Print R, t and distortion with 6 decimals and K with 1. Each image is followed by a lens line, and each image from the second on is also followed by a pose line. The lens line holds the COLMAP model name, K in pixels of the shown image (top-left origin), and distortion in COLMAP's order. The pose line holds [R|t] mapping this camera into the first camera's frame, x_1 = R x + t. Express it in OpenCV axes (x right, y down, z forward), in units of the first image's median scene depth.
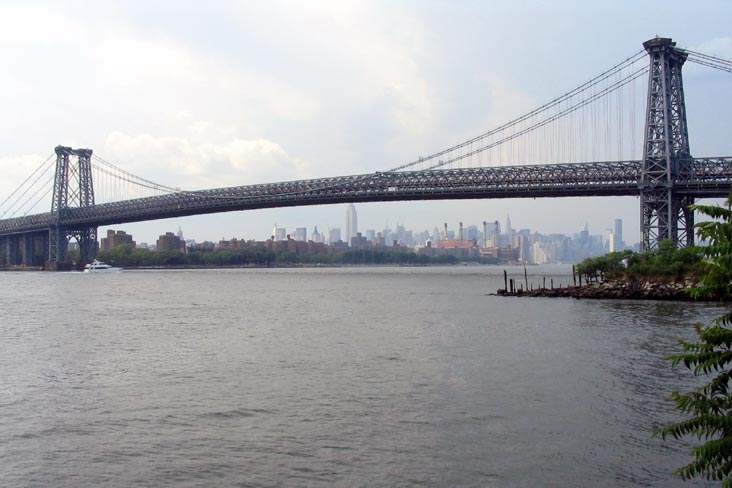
lens RADIAL K [[767.5, 0, 366.0], [0, 767.5, 244.0], [0, 0, 1]] dist [-0.153668, 0.198381]
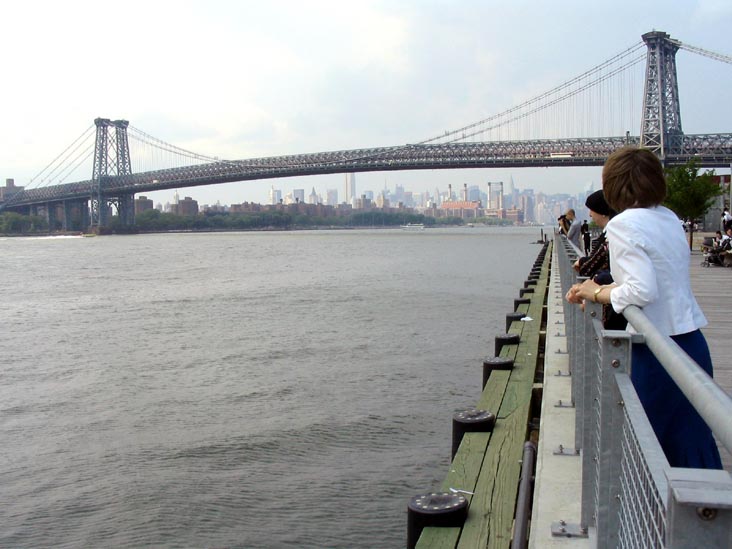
lens RADIAL K [[821.0, 0, 366.0], [0, 821.0, 274.5], [0, 0, 1]] dist [-0.148640, 0.059514]
pose [[0.999915, -0.007002, 0.010979, -0.054633], [0.006045, 0.996373, 0.084880, -0.004919], [-0.011534, -0.084806, 0.996331, -0.191005]]
